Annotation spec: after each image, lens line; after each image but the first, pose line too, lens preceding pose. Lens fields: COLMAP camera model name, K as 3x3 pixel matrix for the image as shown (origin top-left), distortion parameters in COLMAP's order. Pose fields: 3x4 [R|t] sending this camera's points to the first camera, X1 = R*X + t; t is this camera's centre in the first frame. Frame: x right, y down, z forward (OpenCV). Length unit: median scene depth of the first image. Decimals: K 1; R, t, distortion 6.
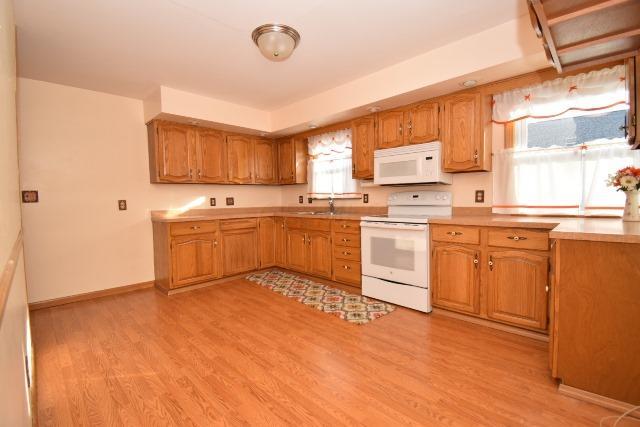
lens RADIAL K [[286.6, 0, 320.8], [0, 286.6, 212.2], [0, 0, 1]] dist [0.004094, -0.000960]
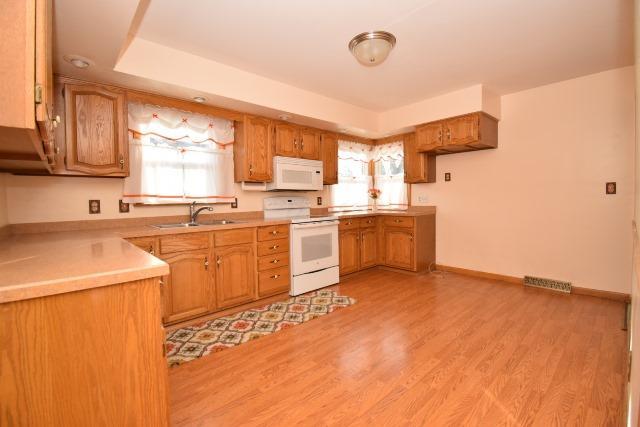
lens RADIAL K [[286.6, 0, 320.5], [0, 286.6, 210.3], [0, 0, 1]] dist [0.004094, -0.000960]
pose [[0.052908, -0.020449, 0.998390, -0.882458], [0.065684, 0.997696, 0.016954, -0.029097], [-0.996437, 0.064681, 0.054129, 0.848482]]
